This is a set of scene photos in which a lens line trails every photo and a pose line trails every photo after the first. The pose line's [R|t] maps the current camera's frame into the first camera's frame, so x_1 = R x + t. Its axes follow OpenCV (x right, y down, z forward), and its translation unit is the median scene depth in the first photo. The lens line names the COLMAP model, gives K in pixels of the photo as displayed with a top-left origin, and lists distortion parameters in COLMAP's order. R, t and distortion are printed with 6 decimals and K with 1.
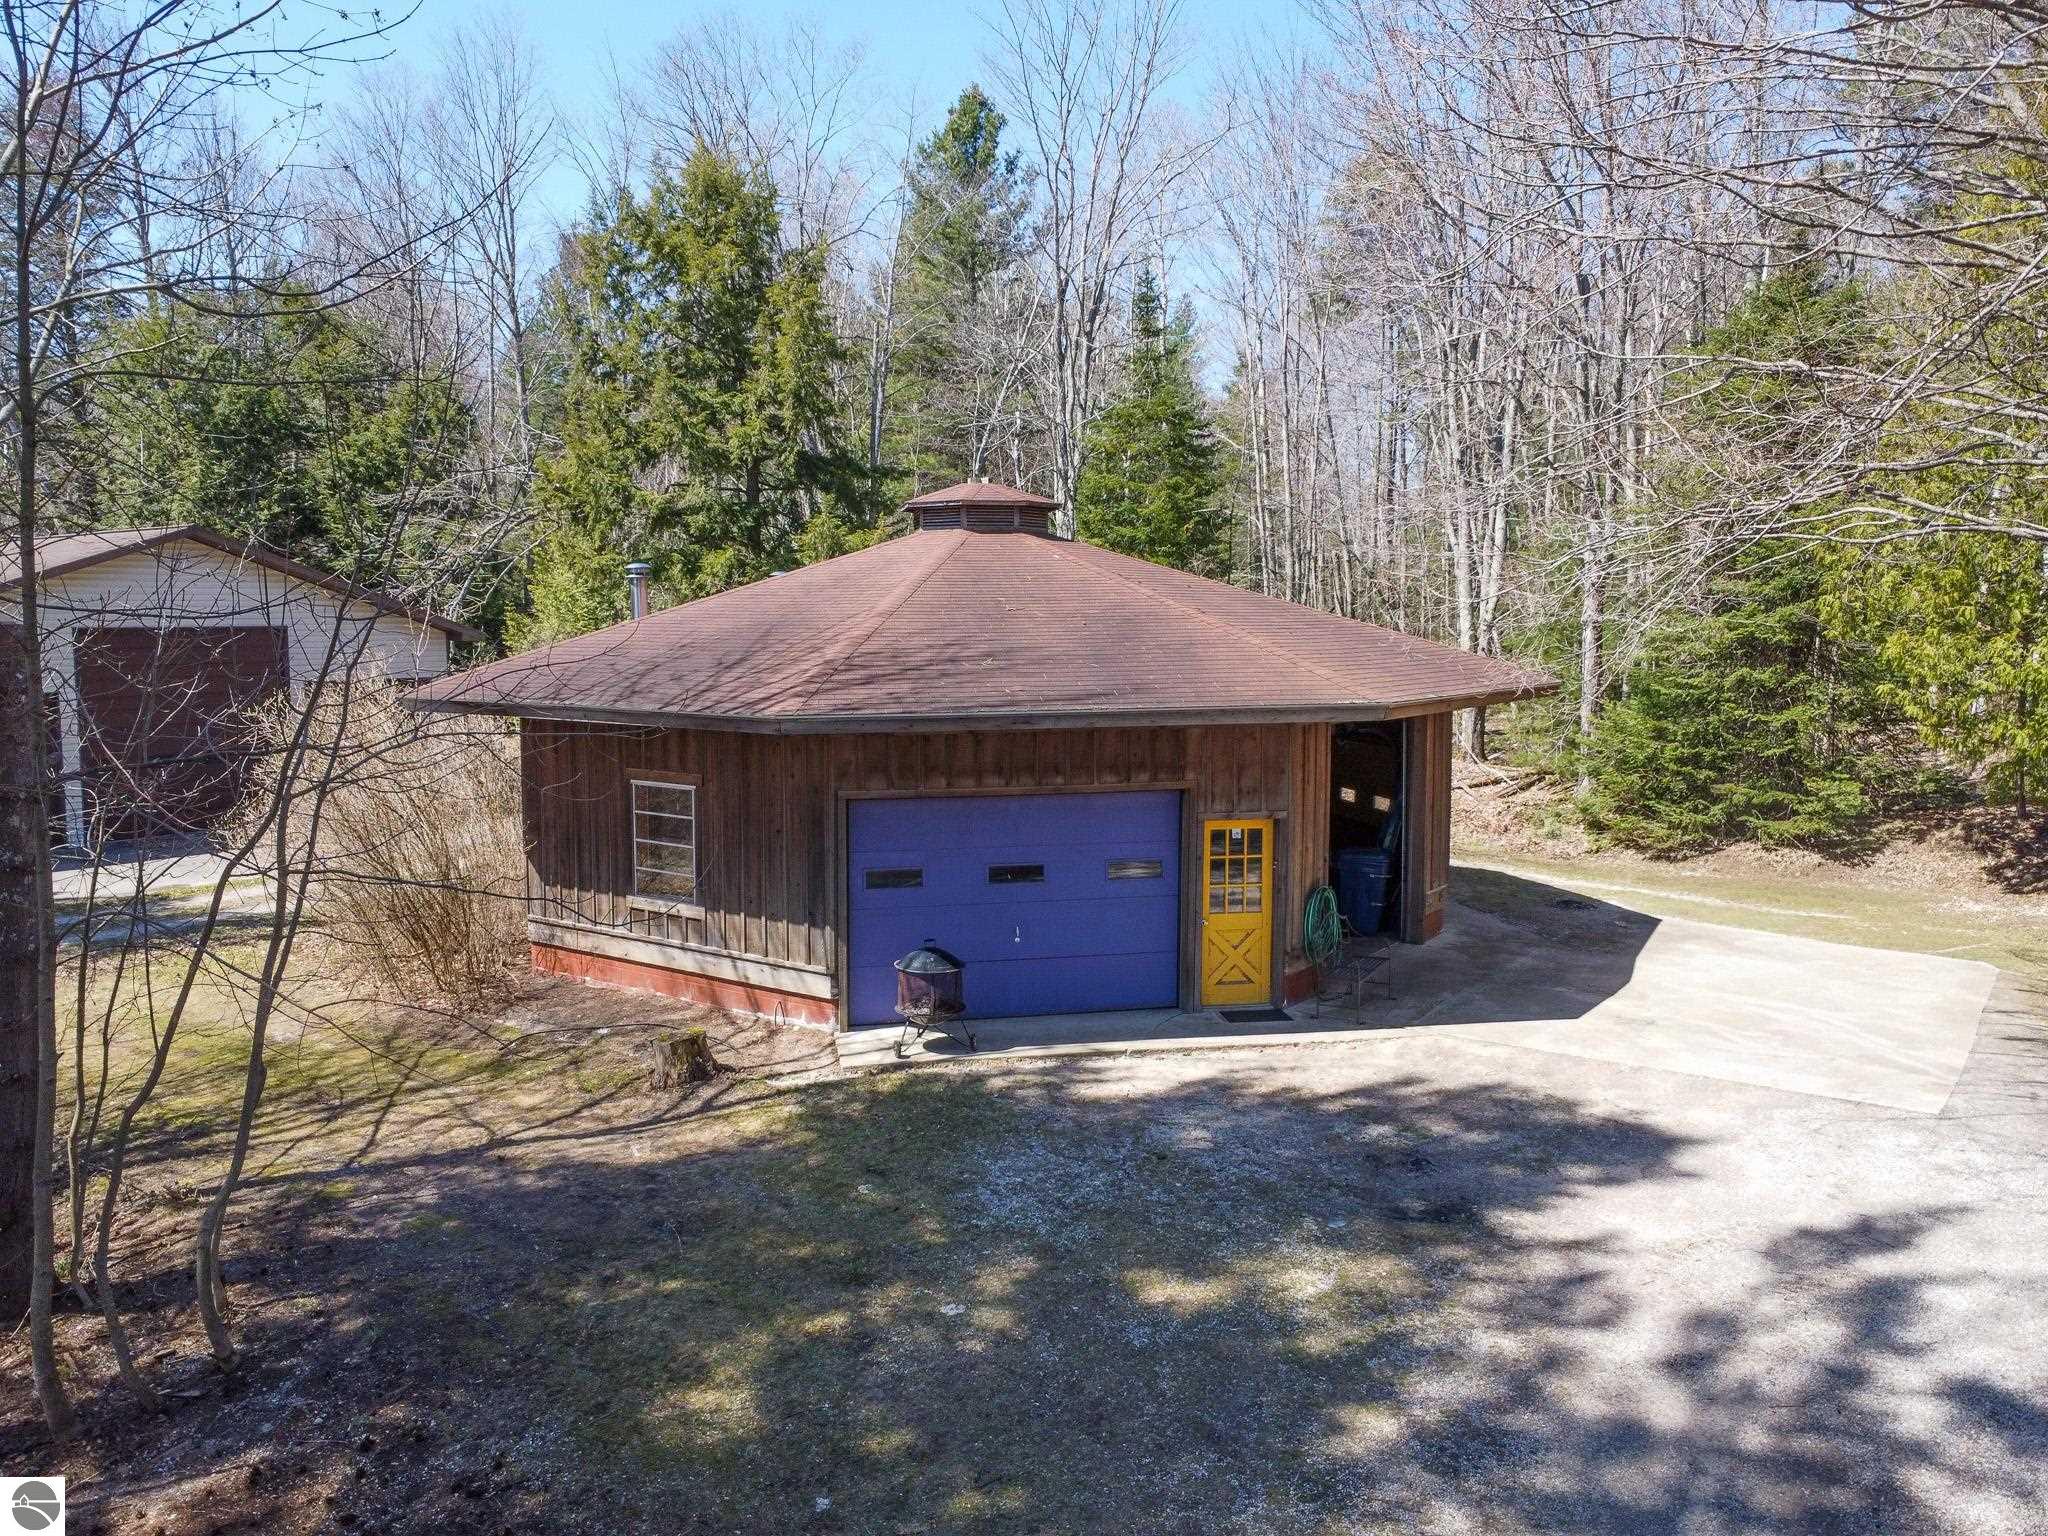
lens RADIAL K [[1546.7, 0, 1024.0], [0, 1546.7, 768.0], [0, 0, 1]] dist [0.003563, -0.006493]
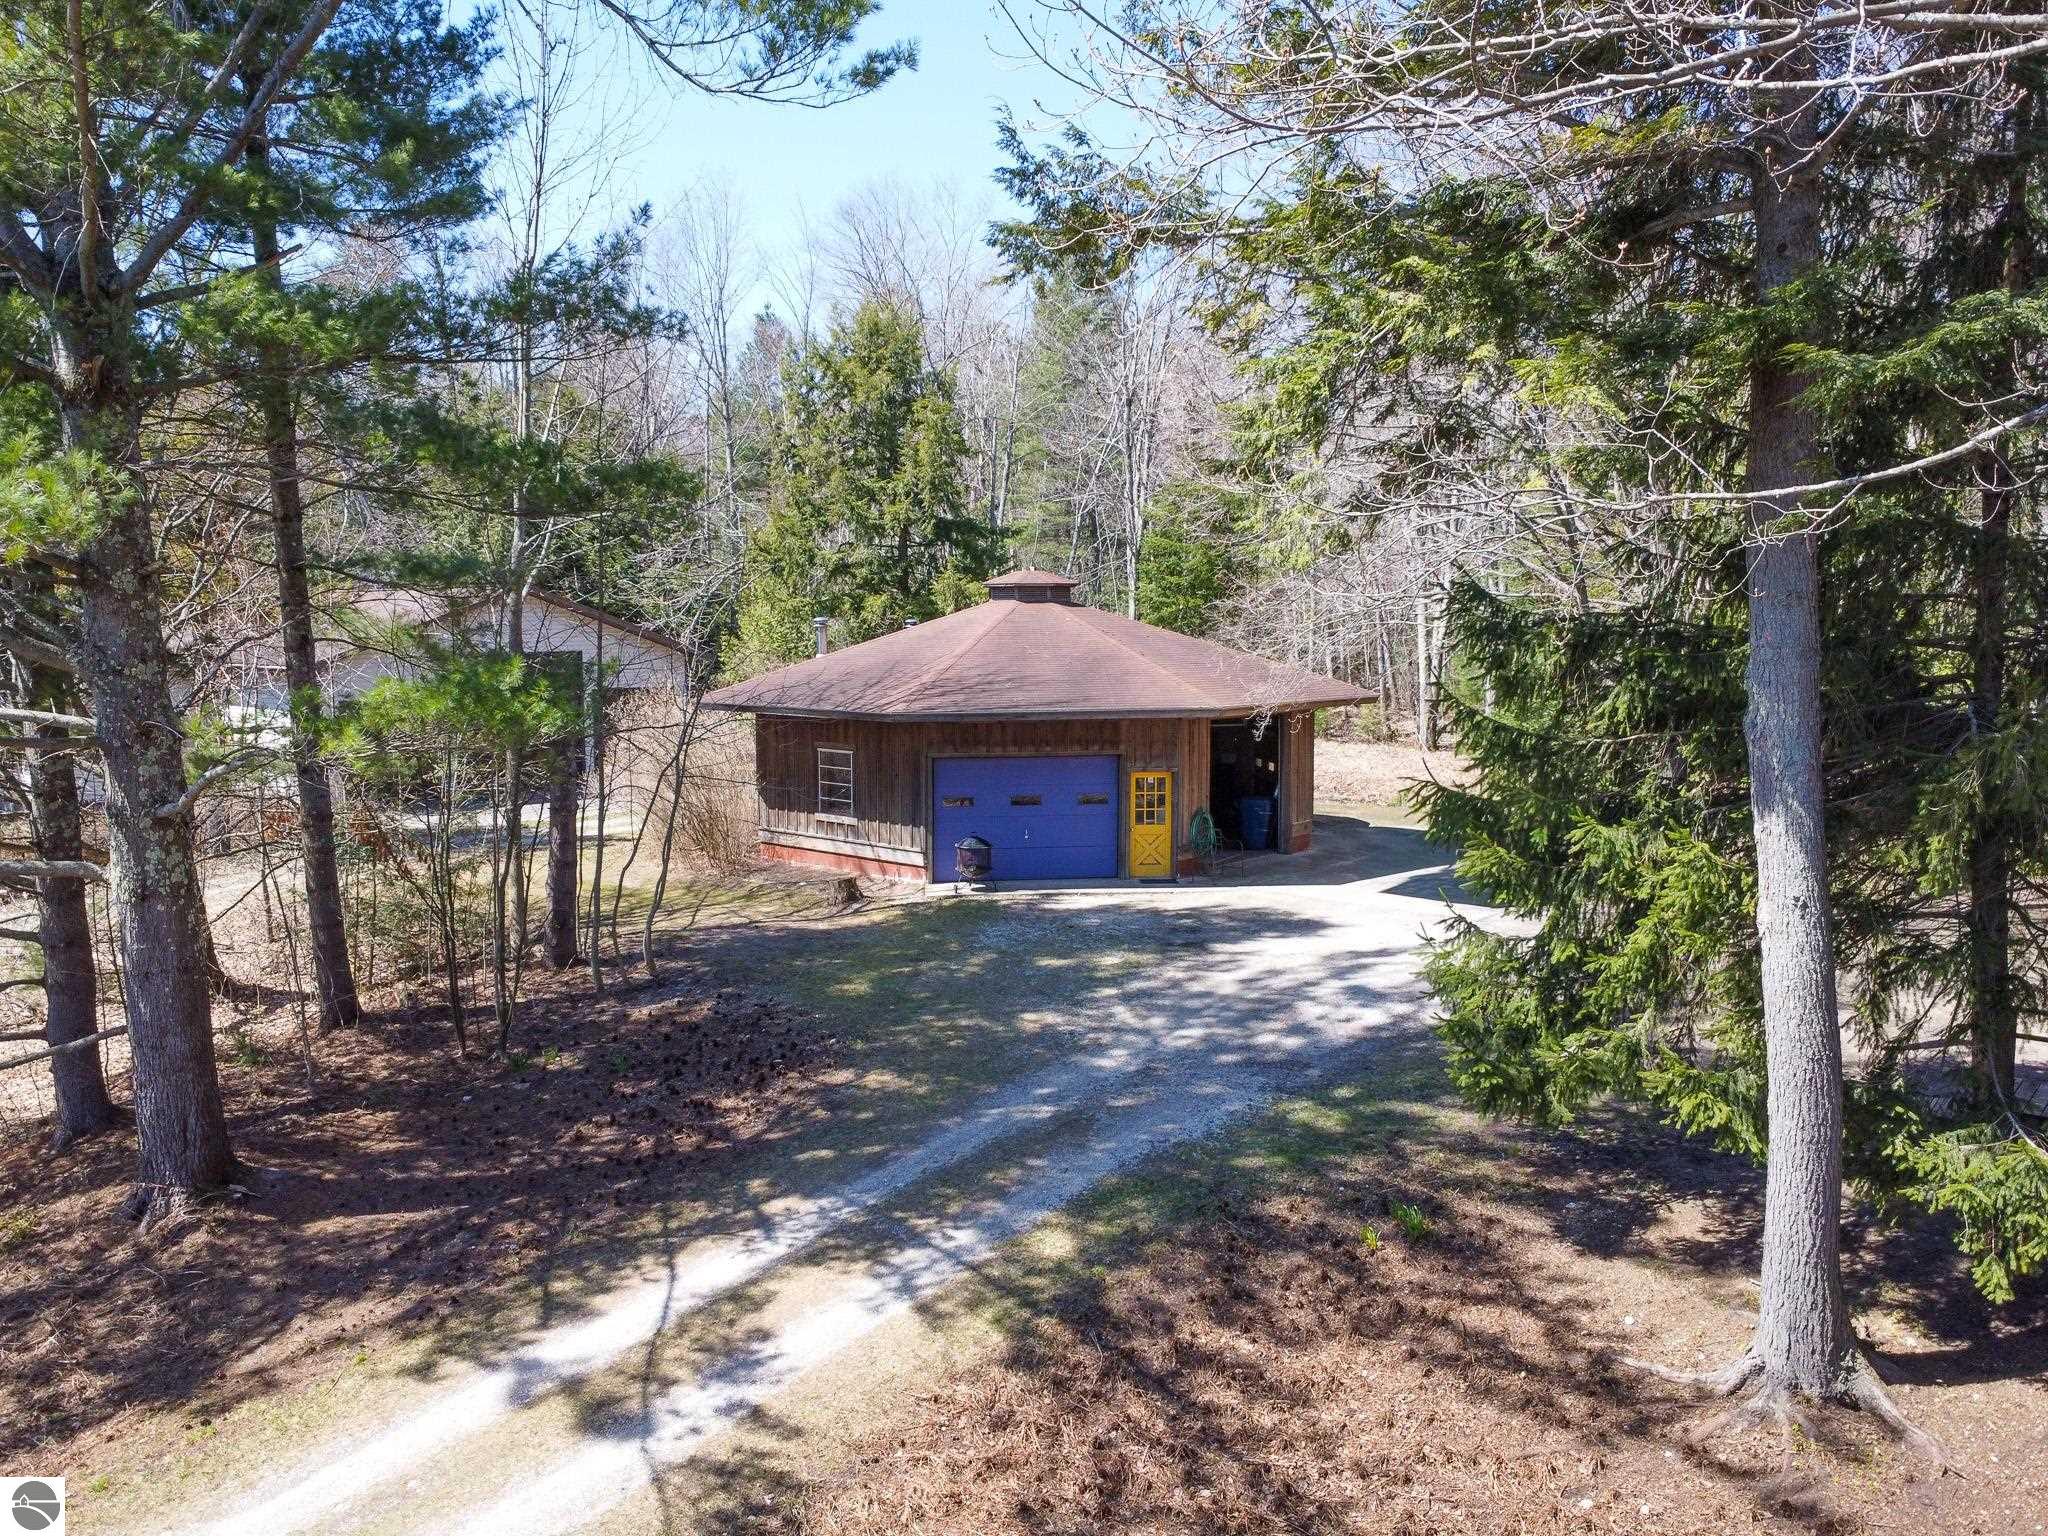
lens RADIAL K [[1546.7, 0, 1024.0], [0, 1546.7, 768.0], [0, 0, 1]] dist [0.003563, -0.006493]
pose [[0.994089, 0.007579, -0.108300, 0.157374], [-0.007756, 0.999969, -0.001210, 0.027261], [0.108287, 0.002043, 0.994118, -0.669191]]
